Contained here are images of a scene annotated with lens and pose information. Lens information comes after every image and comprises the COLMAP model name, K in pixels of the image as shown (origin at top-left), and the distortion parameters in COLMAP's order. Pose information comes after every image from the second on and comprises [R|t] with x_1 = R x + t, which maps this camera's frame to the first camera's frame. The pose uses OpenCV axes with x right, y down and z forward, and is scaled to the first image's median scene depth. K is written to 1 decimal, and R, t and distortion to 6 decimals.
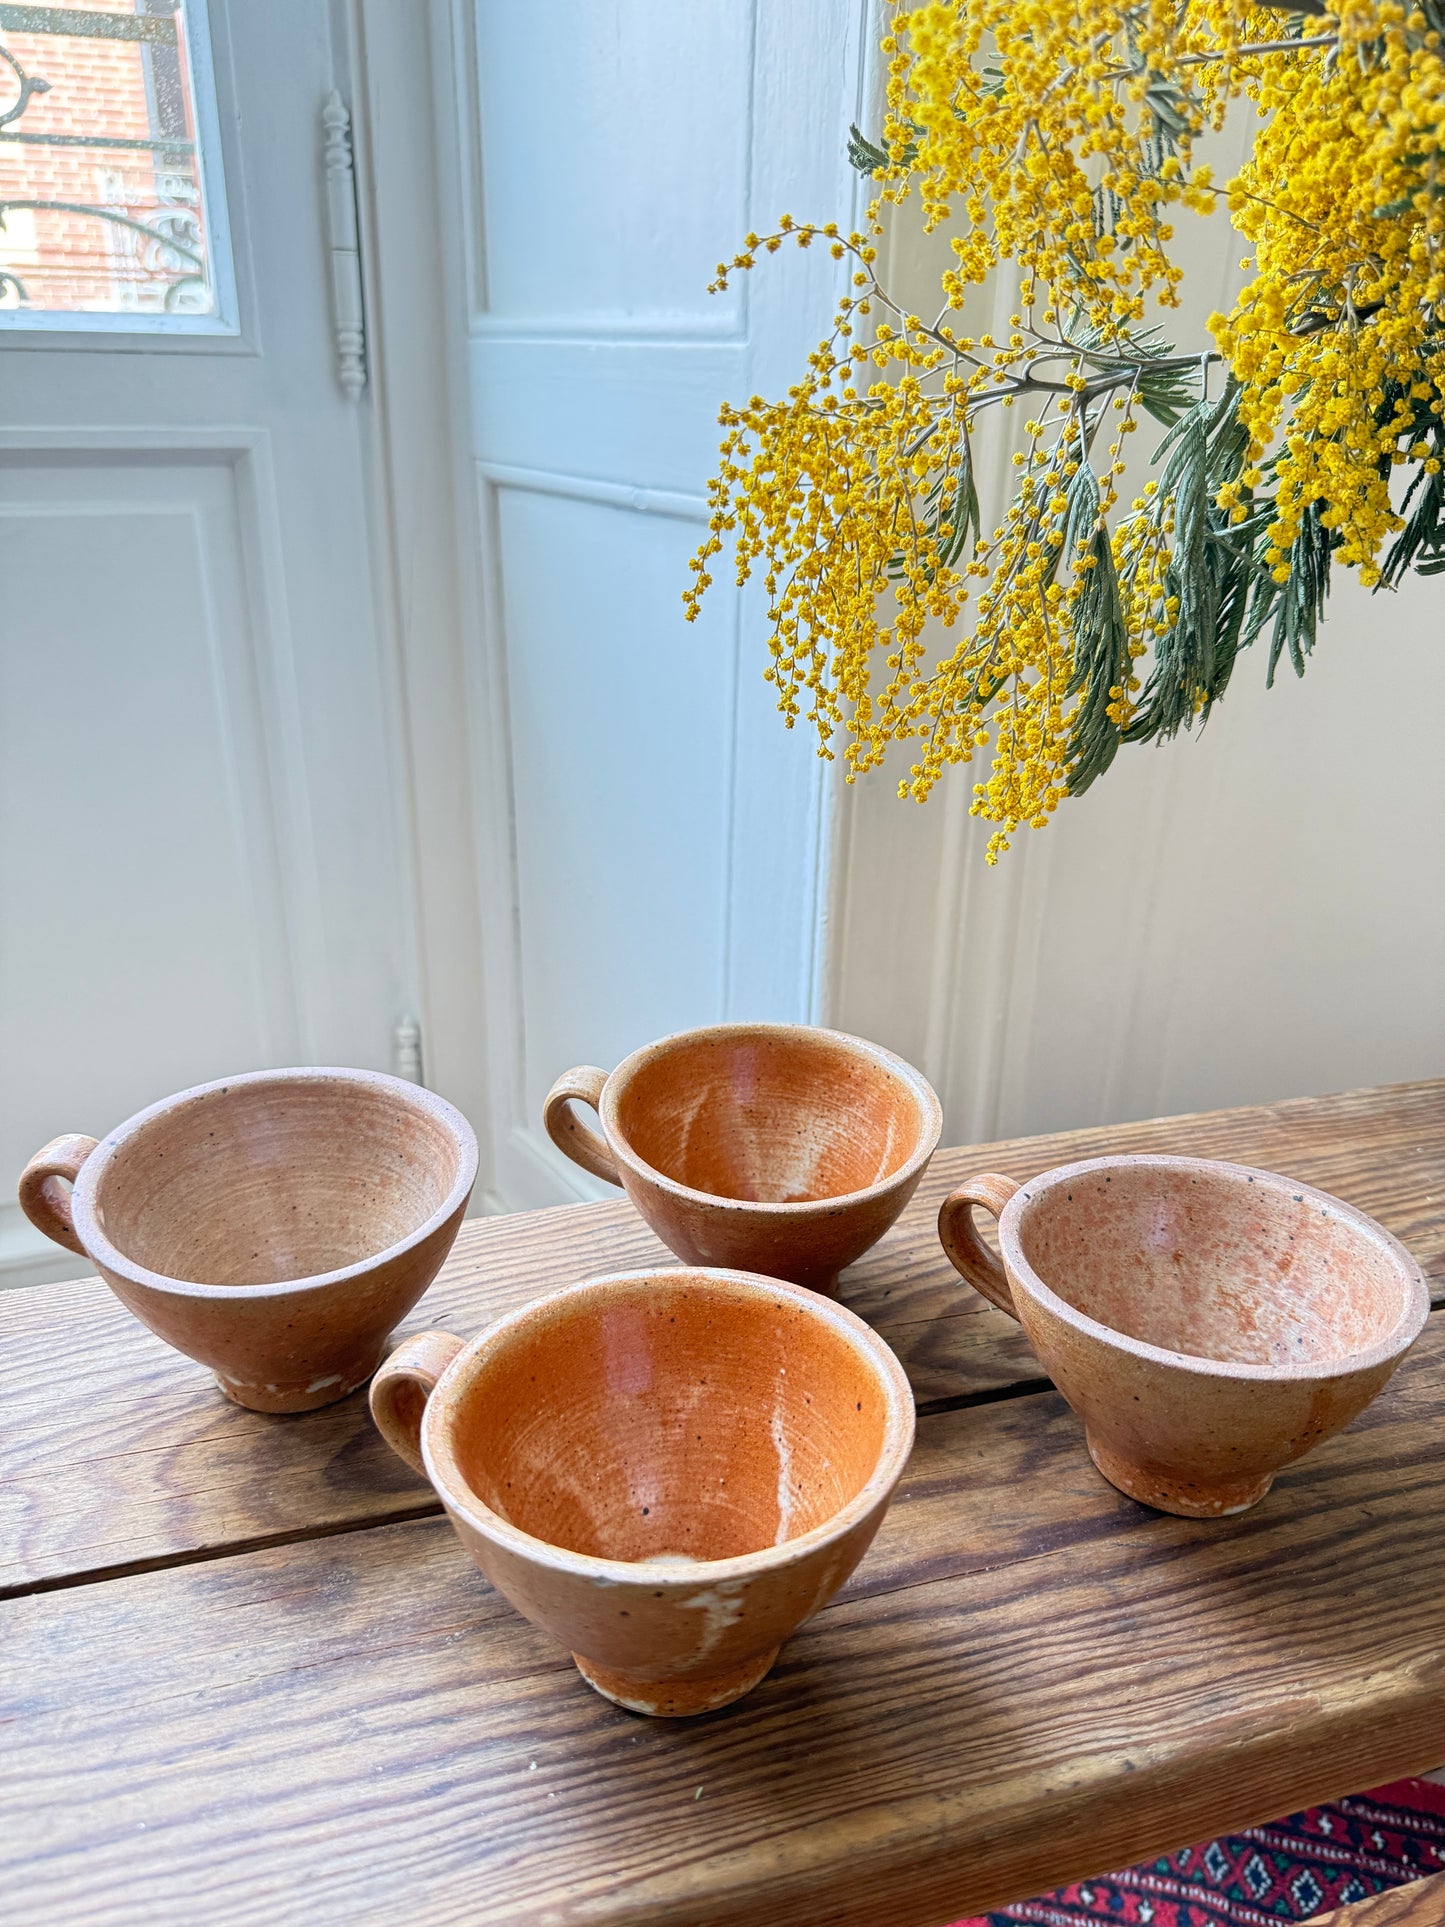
lens RADIAL K [[1409.9, 0, 722.5], [0, 1409.9, 963.5], [0, 0, 1]] dist [-0.033356, 0.009401]
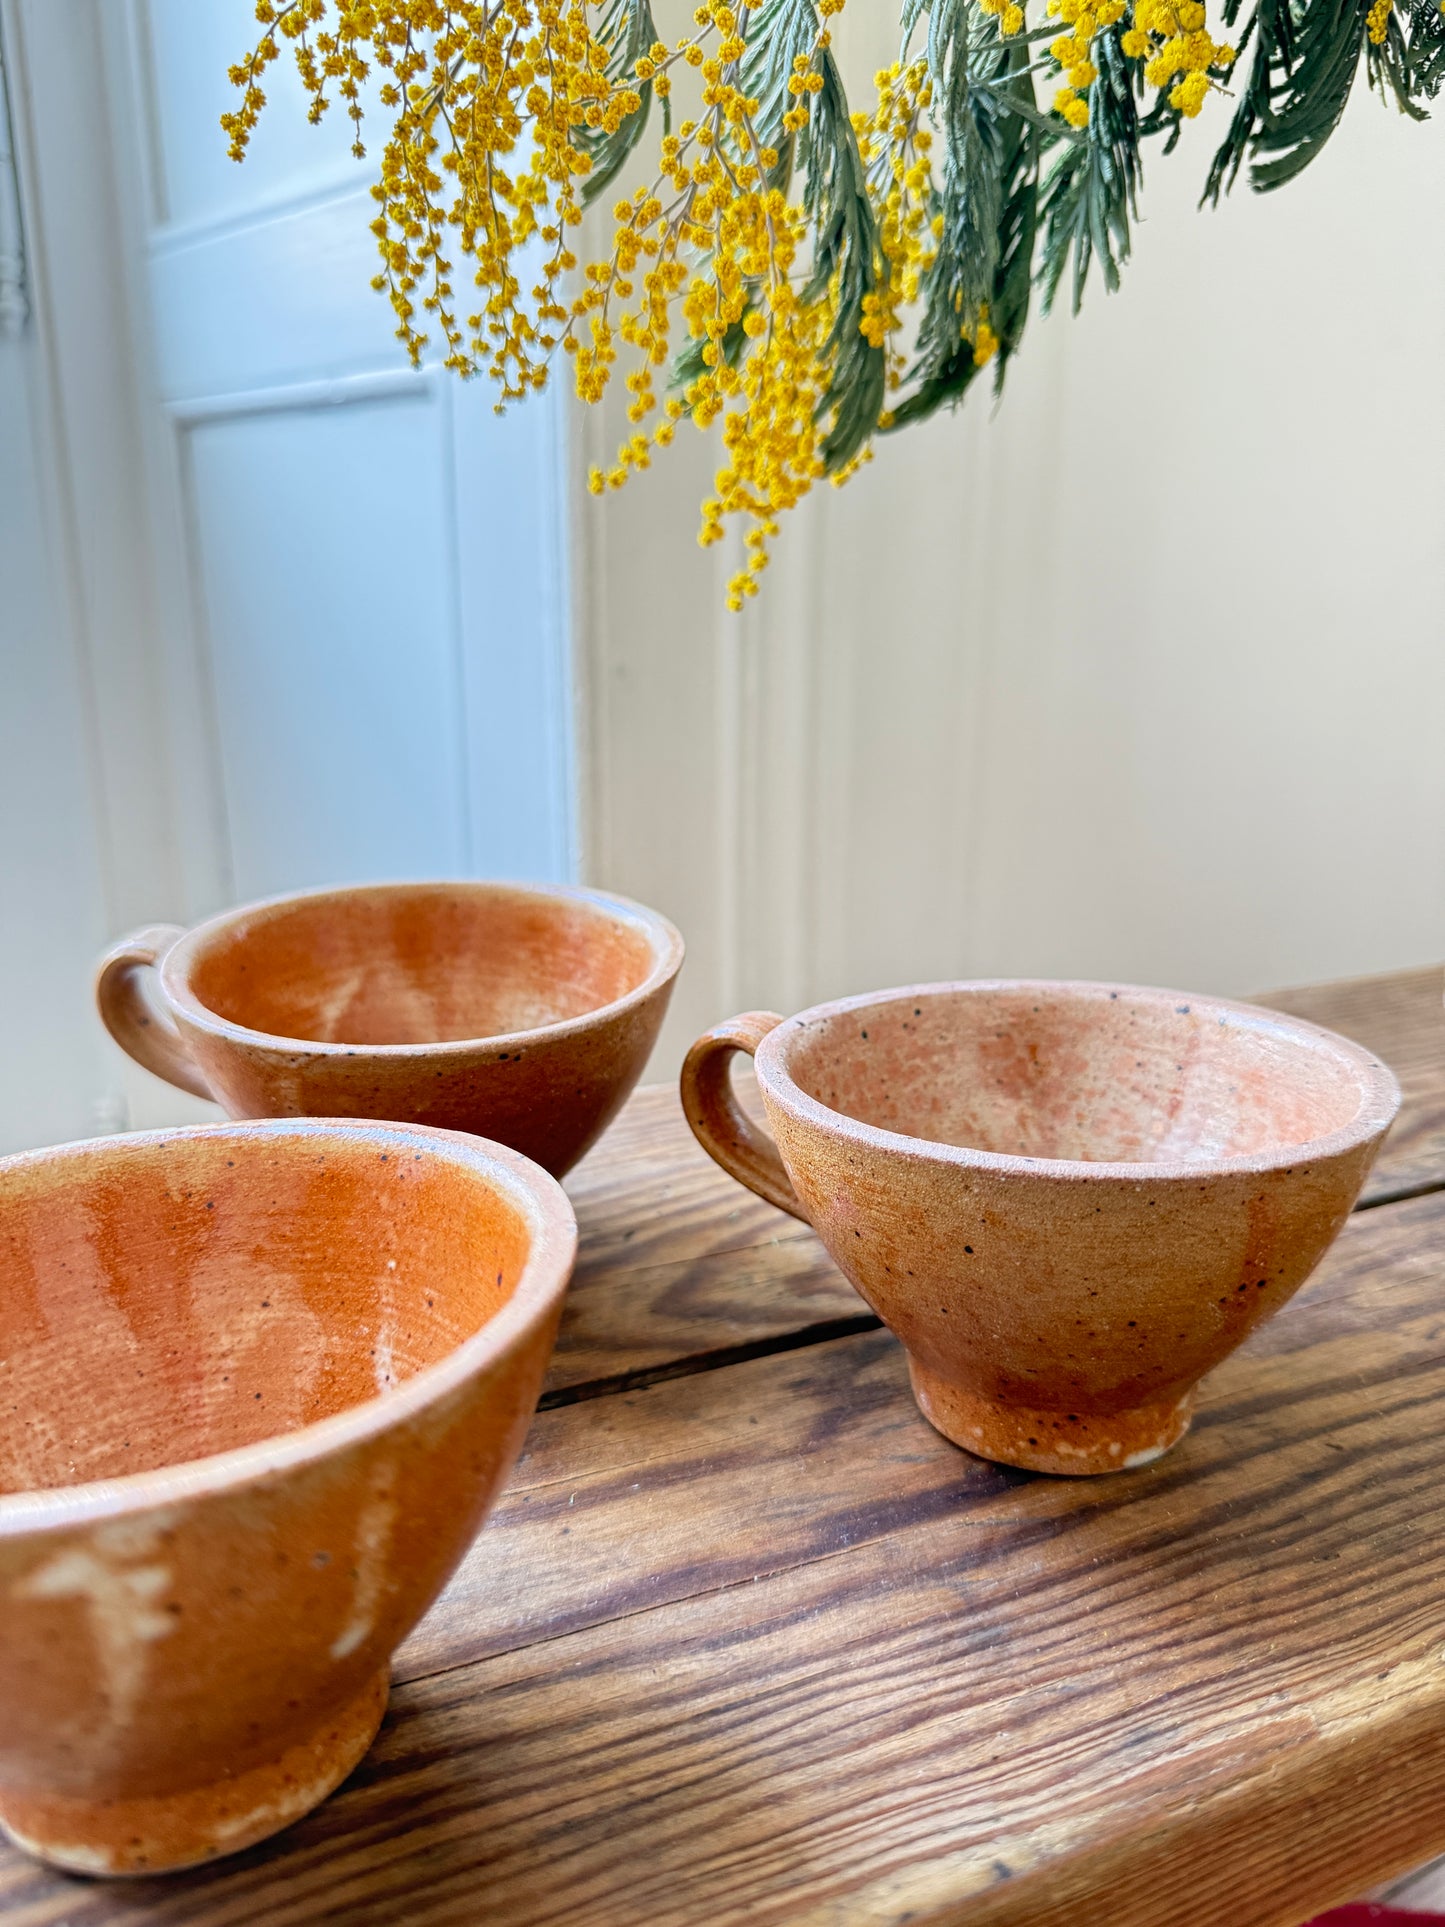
lens RADIAL K [[1445.2, 0, 729.6], [0, 1445.2, 965.9], [0, 0, 1]] dist [-0.044606, 0.004906]
pose [[0.991978, -0.049109, 0.116479, 0.127926], [0.061973, 0.992050, -0.109524, 0.256022], [-0.110174, 0.115864, 0.987136, 0.388922]]
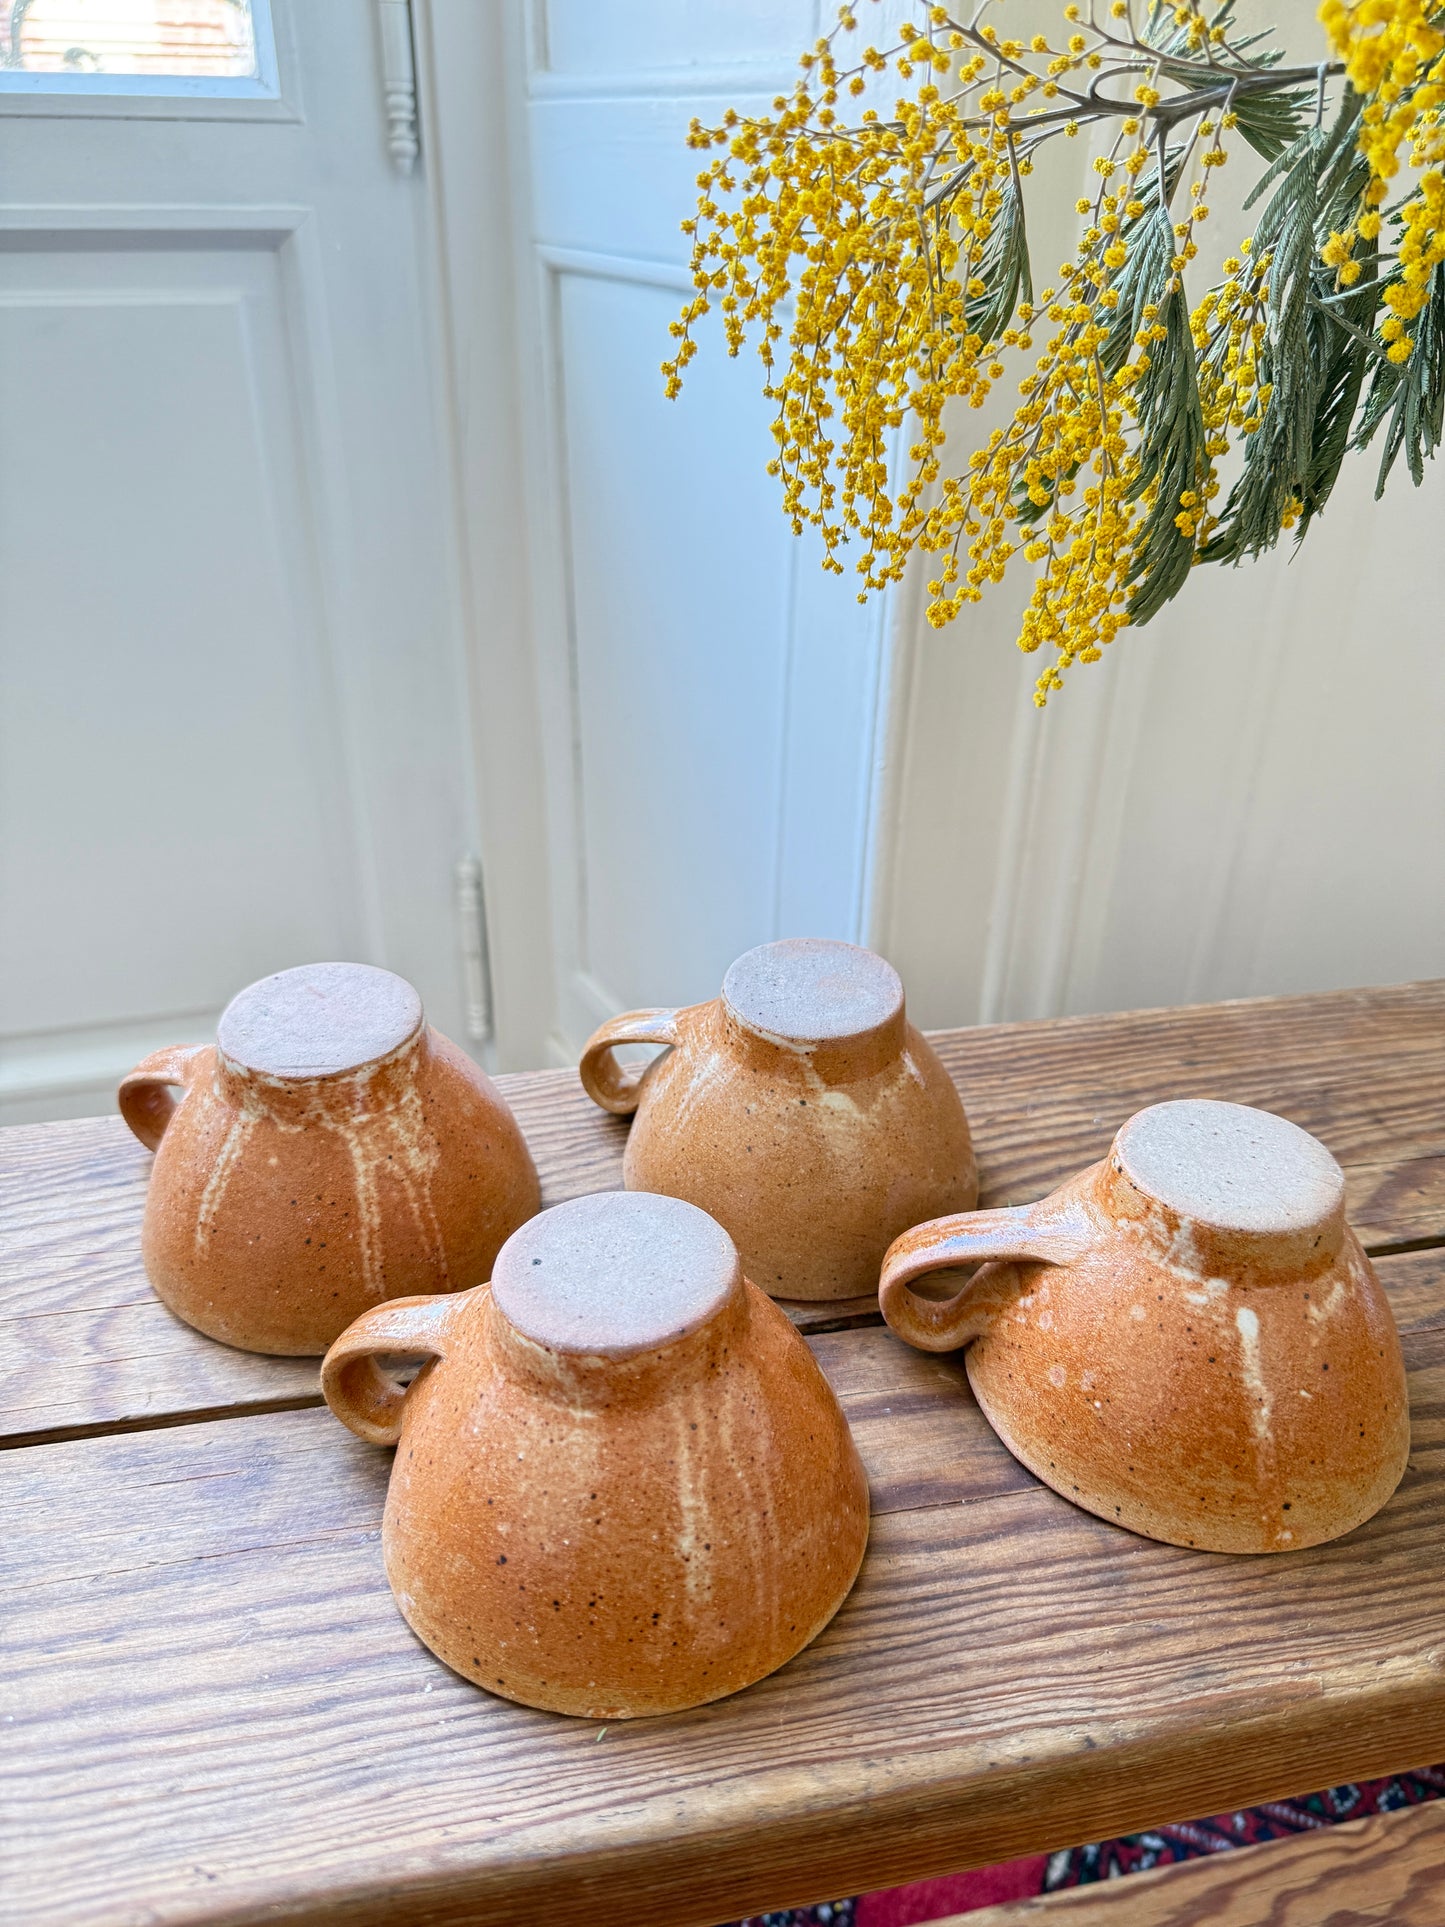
lens RADIAL K [[1418.1, 0, 724.0], [0, 1418.1, 967.7], [0, 0, 1]] dist [-0.037966, 0.010191]
pose [[0.995820, 0.041645, -0.081291, 0.102723], [-0.031871, 0.992498, 0.118034, -0.009151], [0.085597, -0.114950, 0.989677, 0.143241]]
